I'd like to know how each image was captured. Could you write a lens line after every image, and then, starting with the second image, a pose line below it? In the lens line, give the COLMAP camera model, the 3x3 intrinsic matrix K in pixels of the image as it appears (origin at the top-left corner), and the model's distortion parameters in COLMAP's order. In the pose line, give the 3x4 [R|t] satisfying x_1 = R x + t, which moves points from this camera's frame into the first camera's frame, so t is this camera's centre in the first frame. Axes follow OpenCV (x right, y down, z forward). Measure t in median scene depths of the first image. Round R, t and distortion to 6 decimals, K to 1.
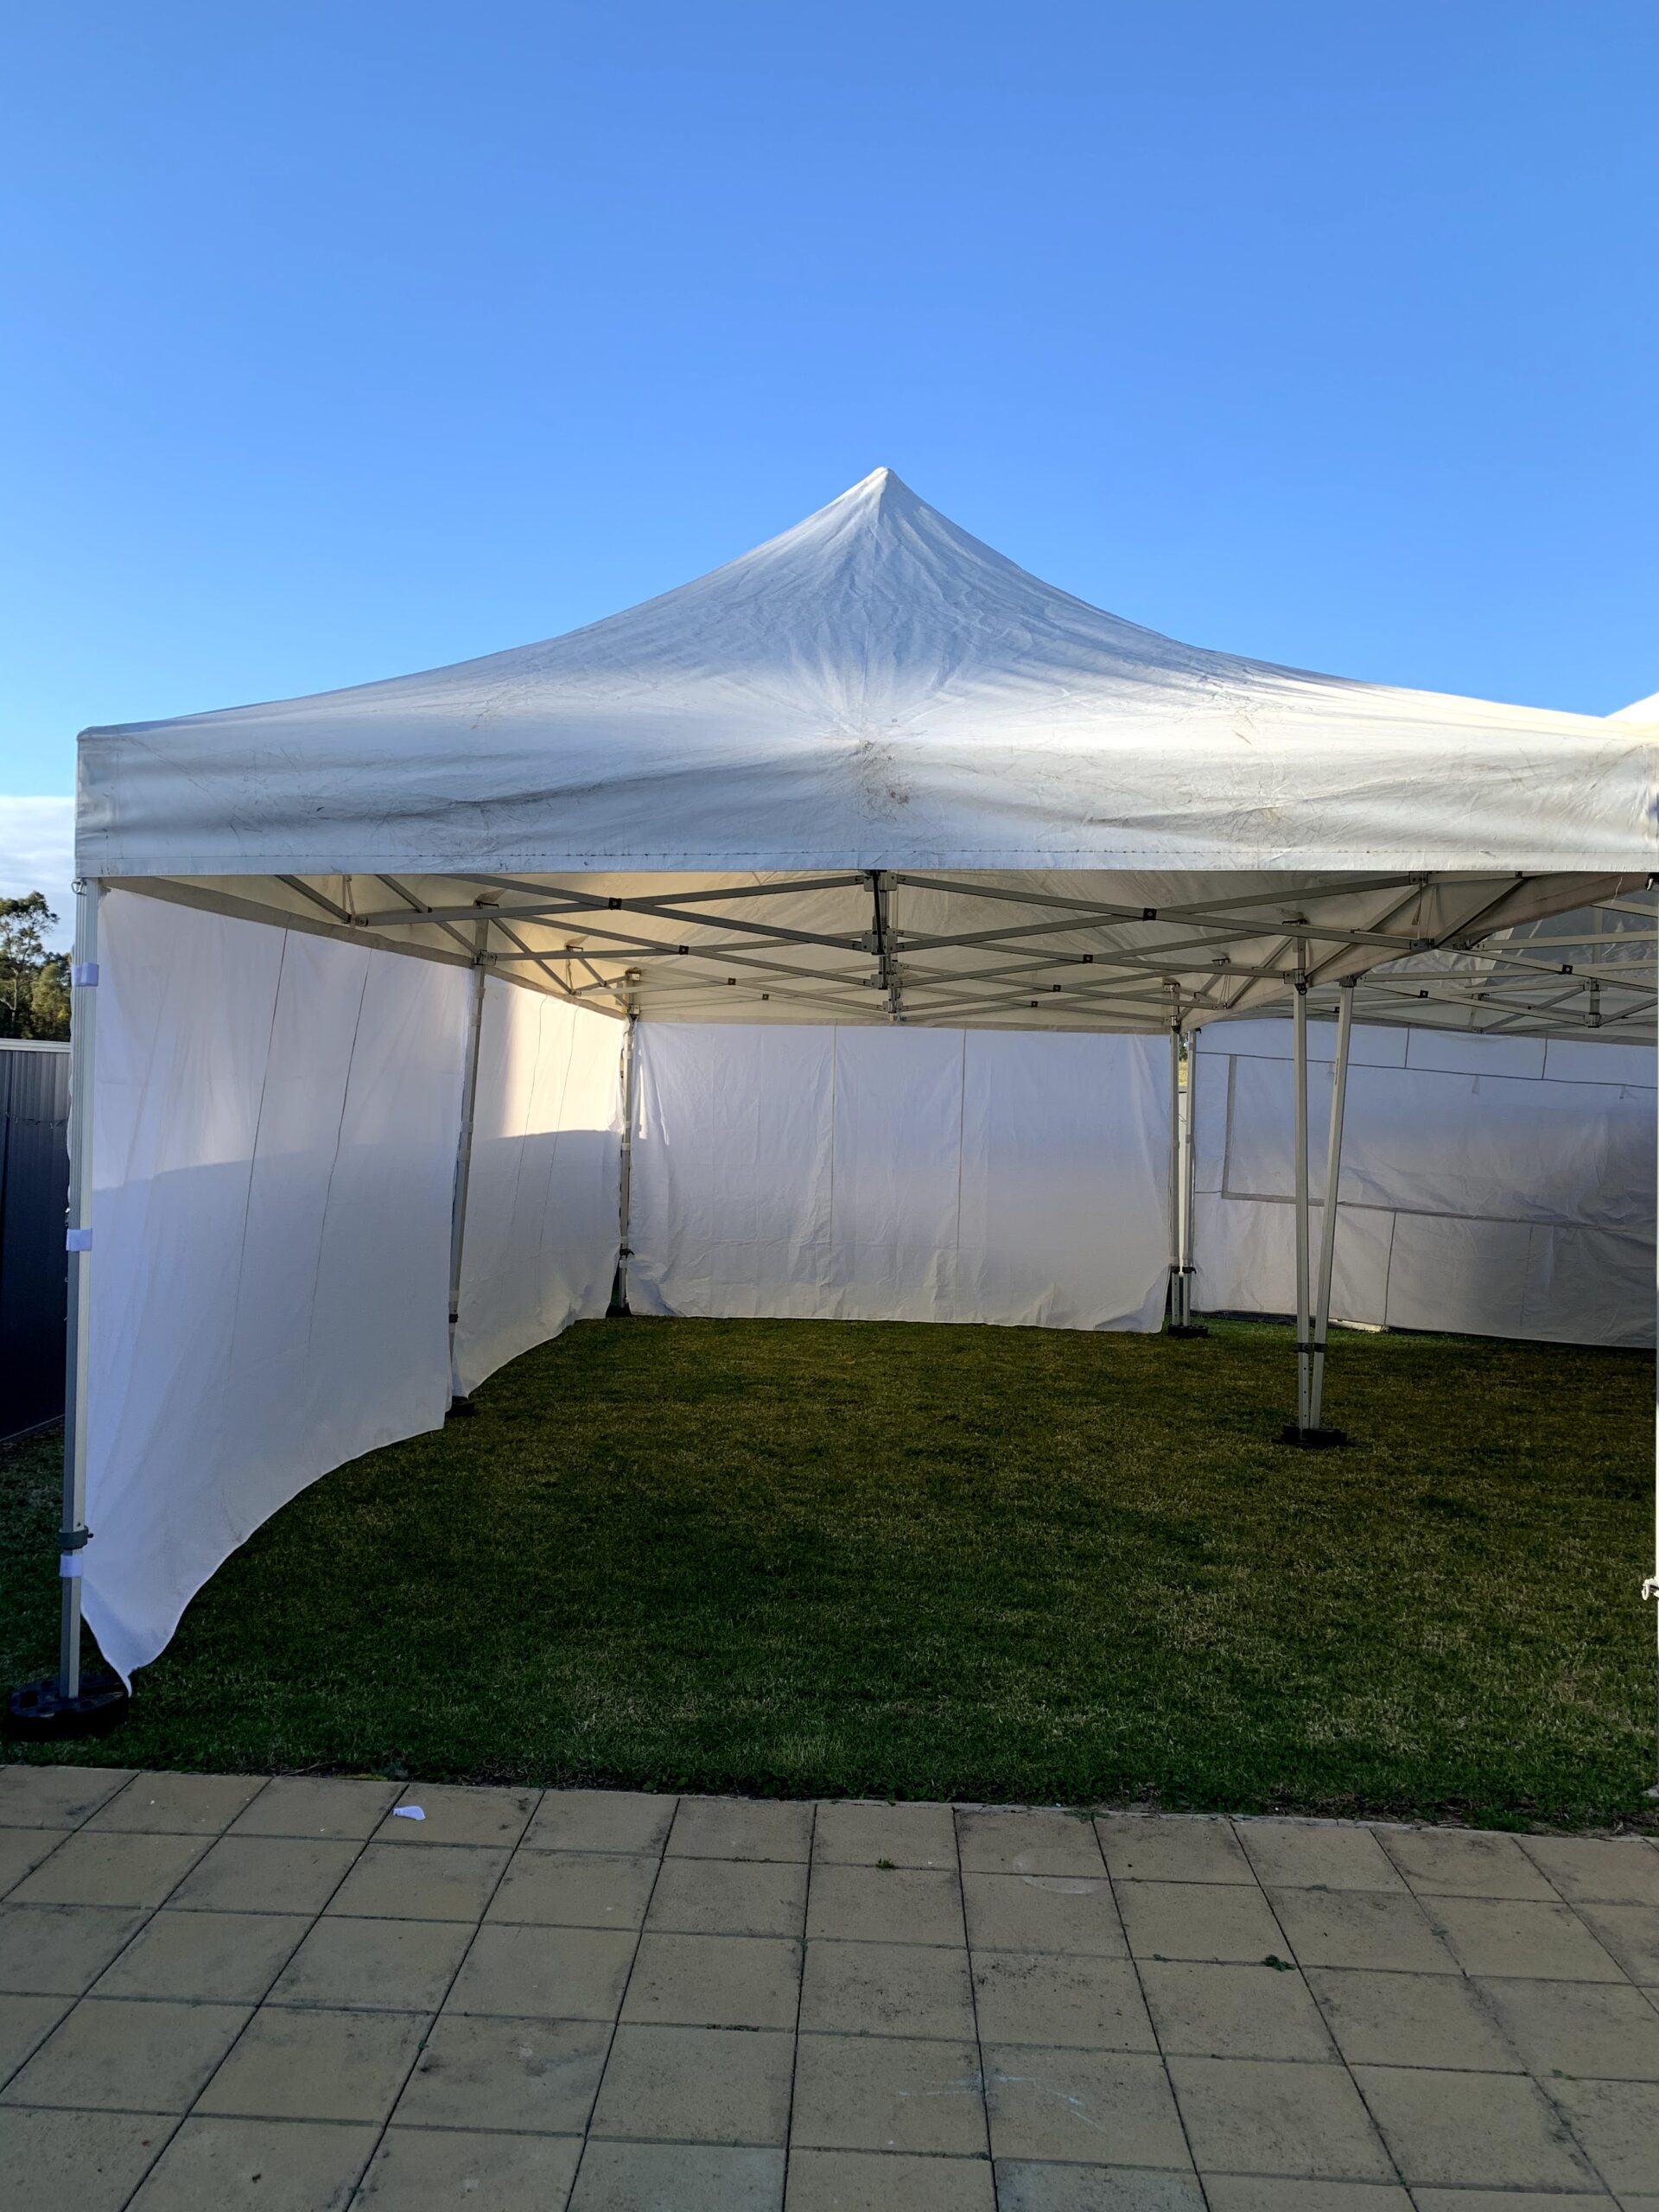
lens RADIAL K [[1675.0, 0, 828.0], [0, 1675.0, 1103.5], [0, 0, 1]] dist [0.033916, -0.028803]
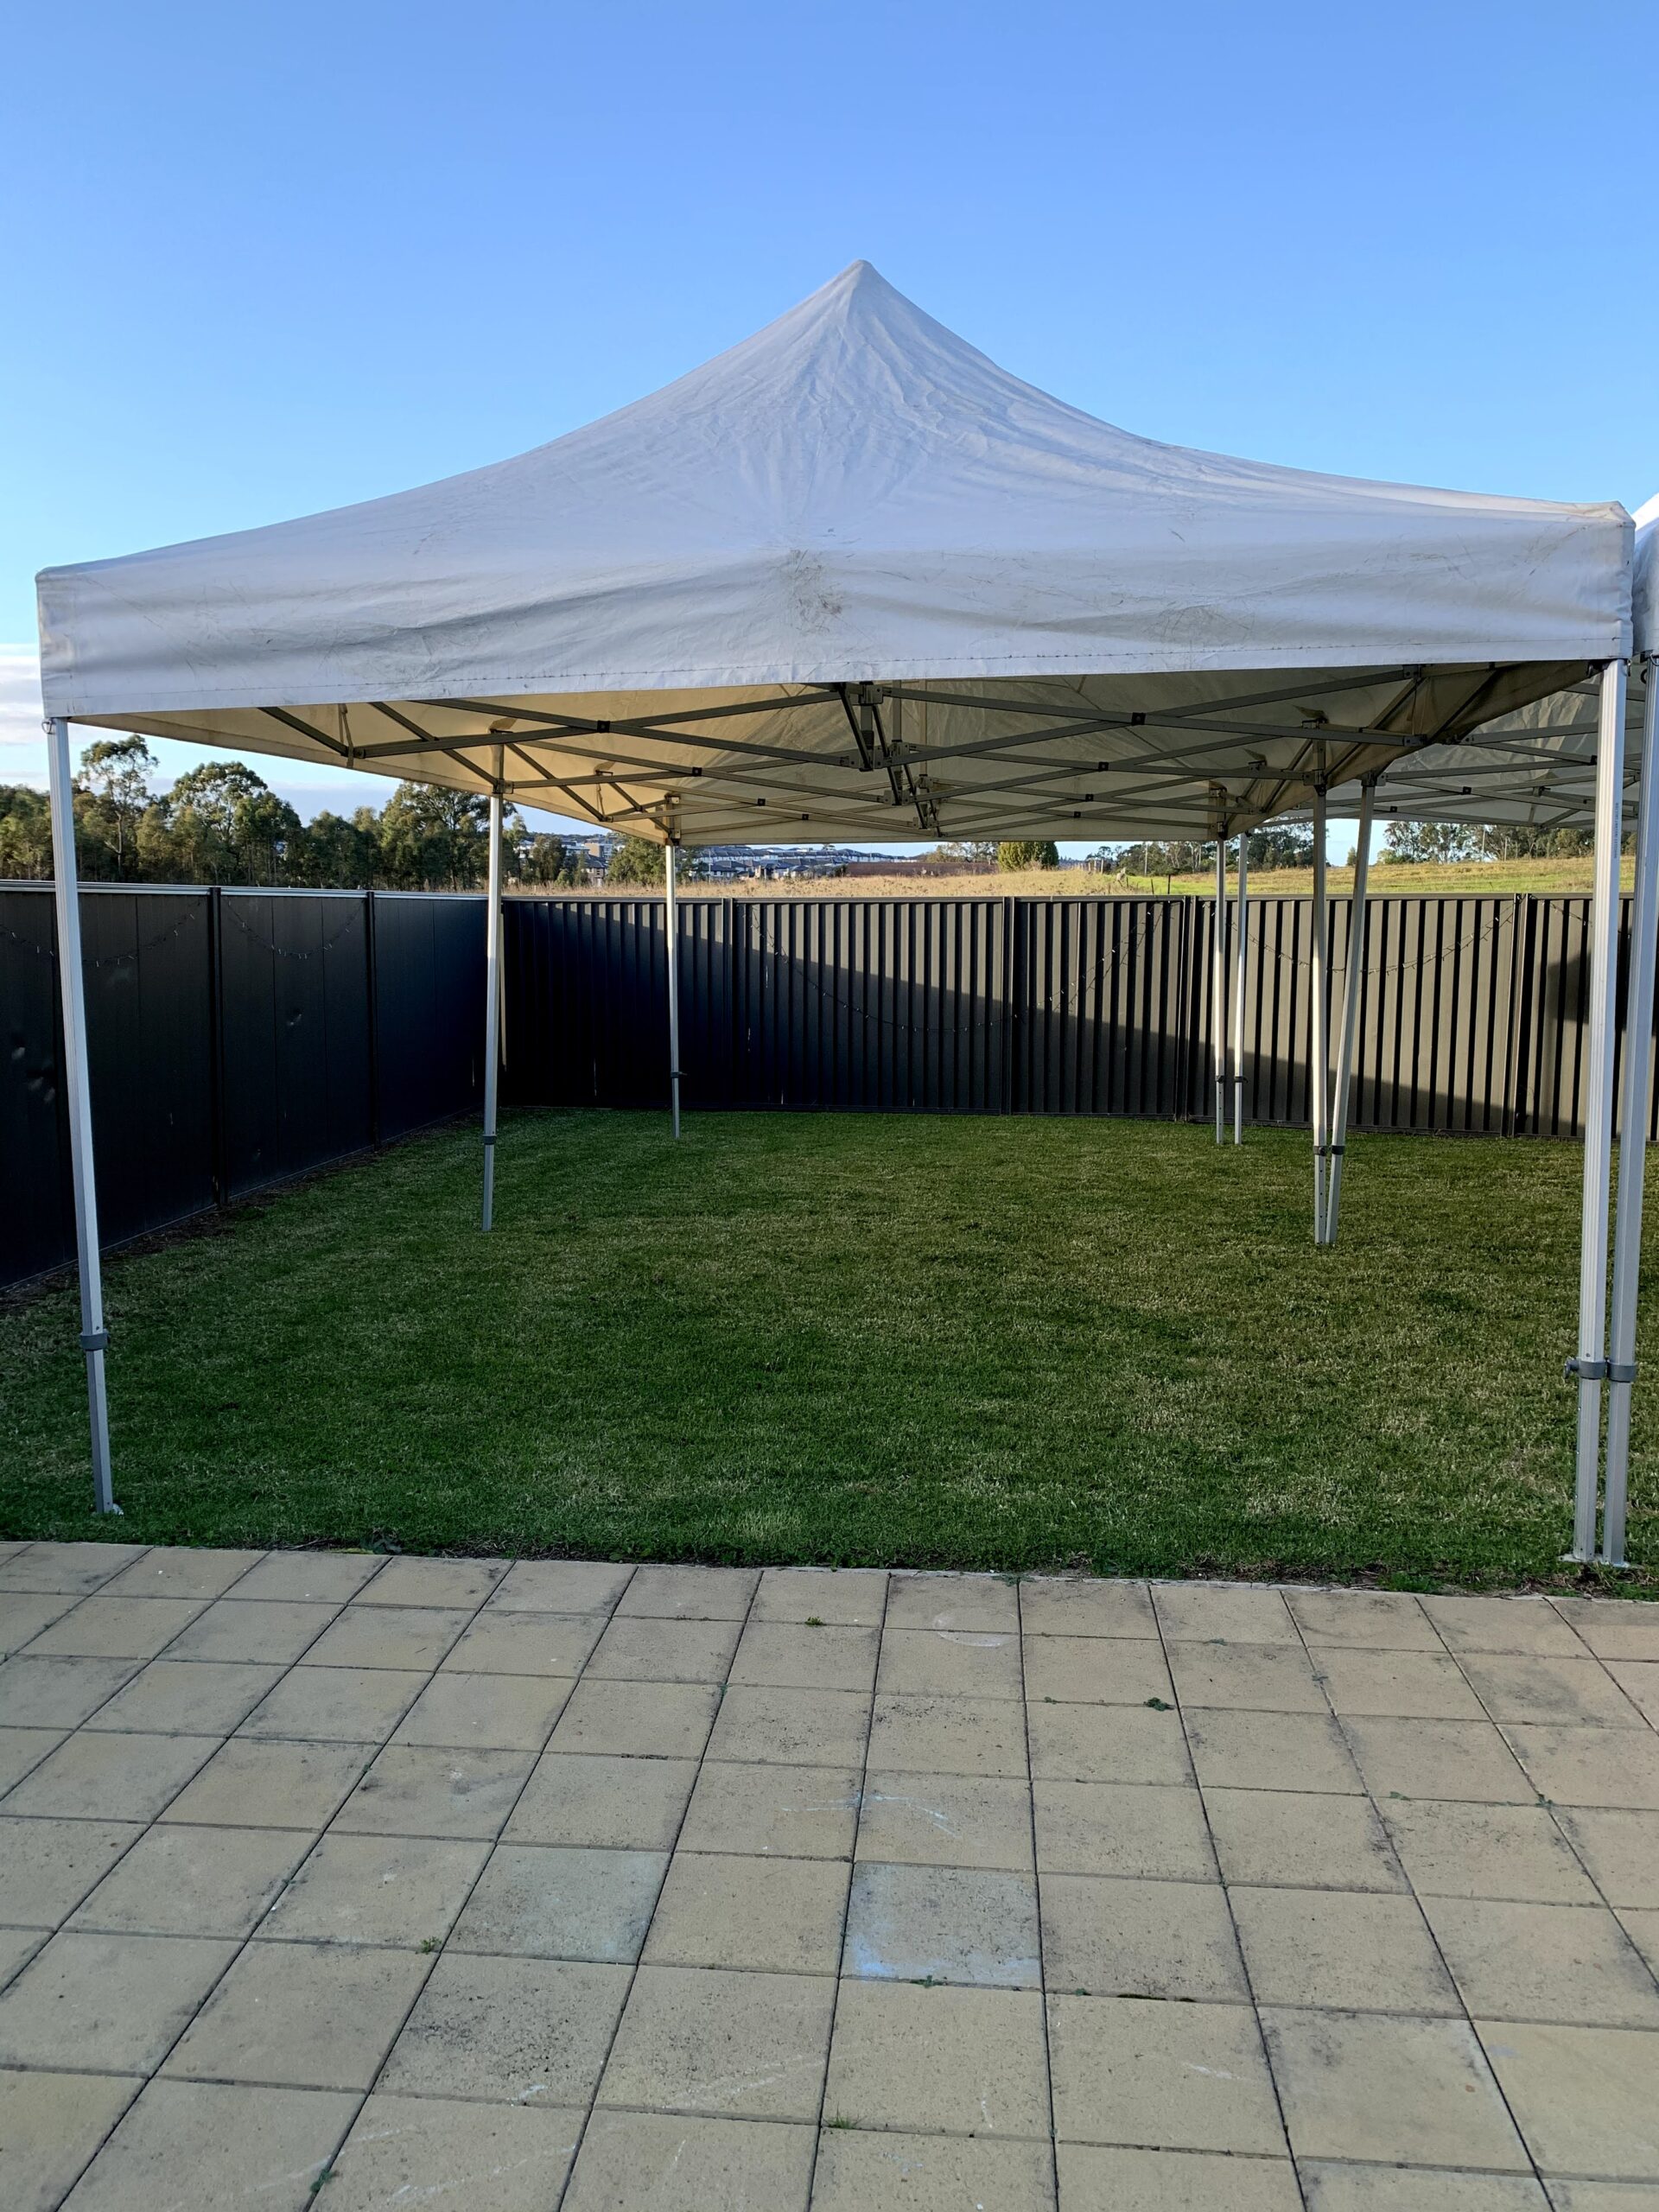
lens RADIAL K [[1675.0, 0, 837.4], [0, 1675.0, 1119.0], [0, 0, 1]] dist [0.033916, -0.028803]
pose [[0.998165, -0.020077, -0.057124, 0.097935], [0.026533, 0.993056, 0.114608, 0.004678], [0.054427, -0.115914, 0.991767, -0.030920]]
